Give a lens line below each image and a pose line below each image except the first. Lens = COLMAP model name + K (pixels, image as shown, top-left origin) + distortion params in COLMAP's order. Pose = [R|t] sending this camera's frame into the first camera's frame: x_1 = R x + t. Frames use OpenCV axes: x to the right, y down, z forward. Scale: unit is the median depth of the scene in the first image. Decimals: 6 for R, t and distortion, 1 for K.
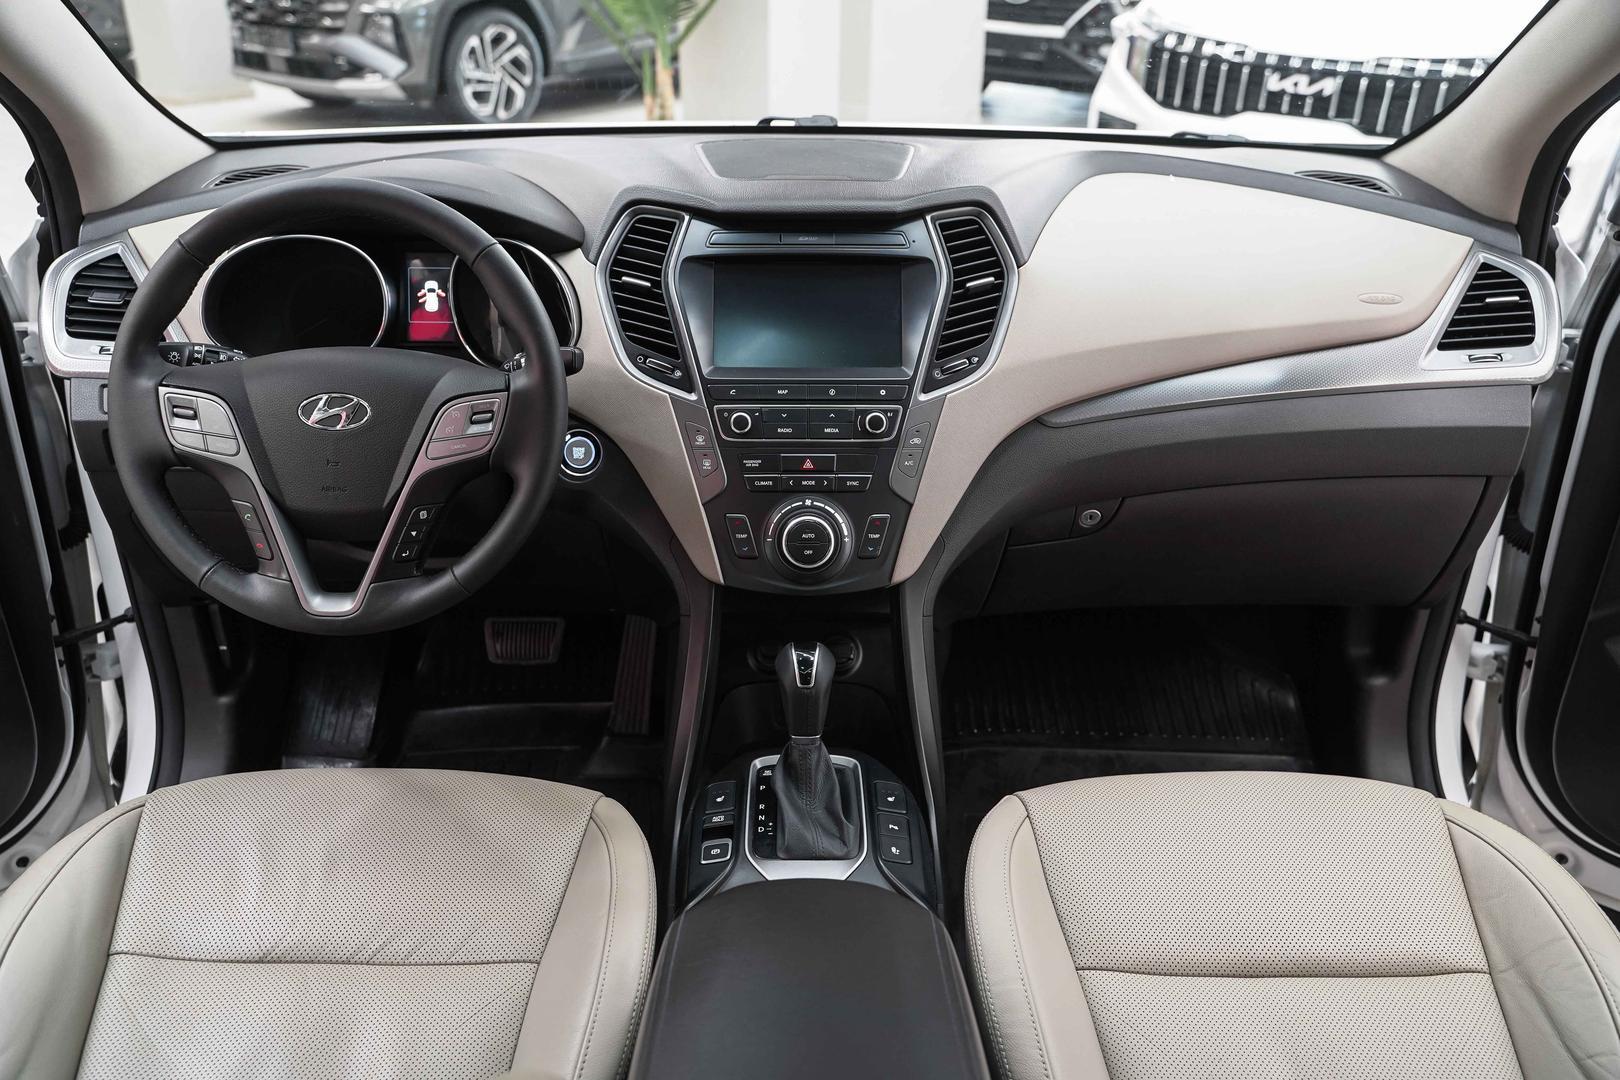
lens RADIAL K [[1303.7, 0, 810.1], [0, 1303.7, 536.2], [0, 0, 1]] dist [-0.012524, 0.002053]
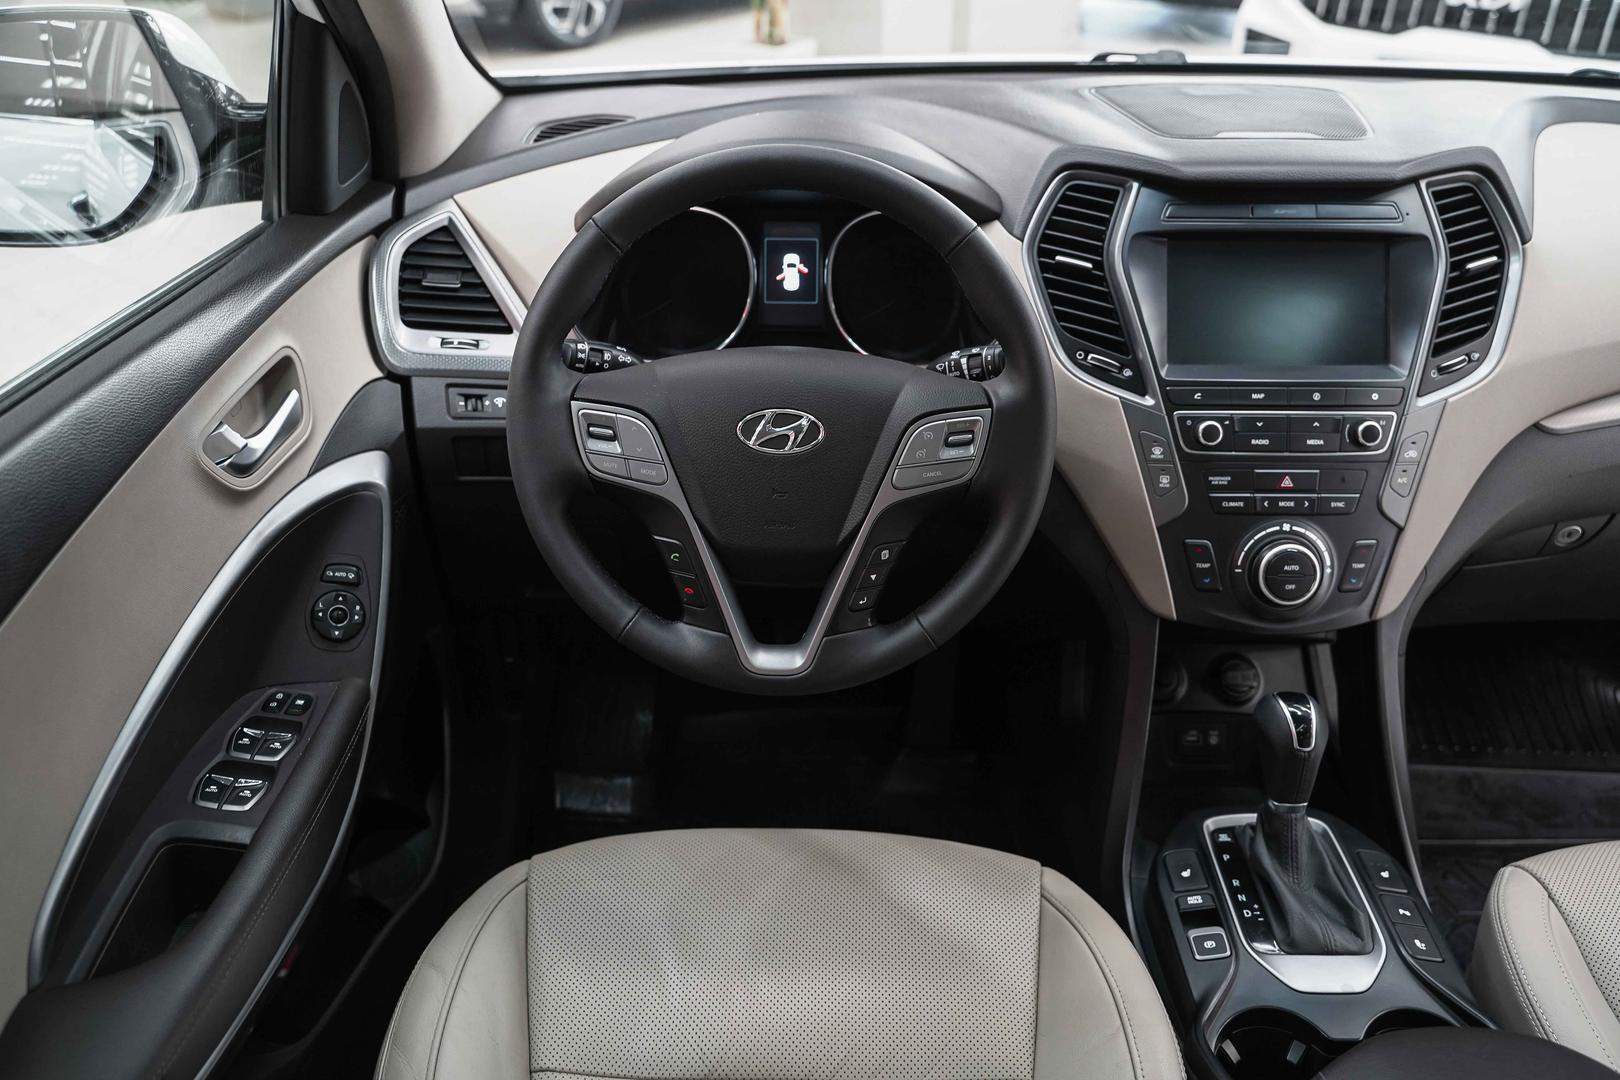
lens RADIAL K [[1303.7, 0, 810.1], [0, 1303.7, 536.2], [0, 0, 1]] dist [-0.012524, 0.002053]
pose [[0.999745, 0.003669, -0.022291, -0.288440], [-0.002294, 0.998109, 0.061432, -0.070338], [0.022474, -0.061365, 0.997862, 0.144536]]
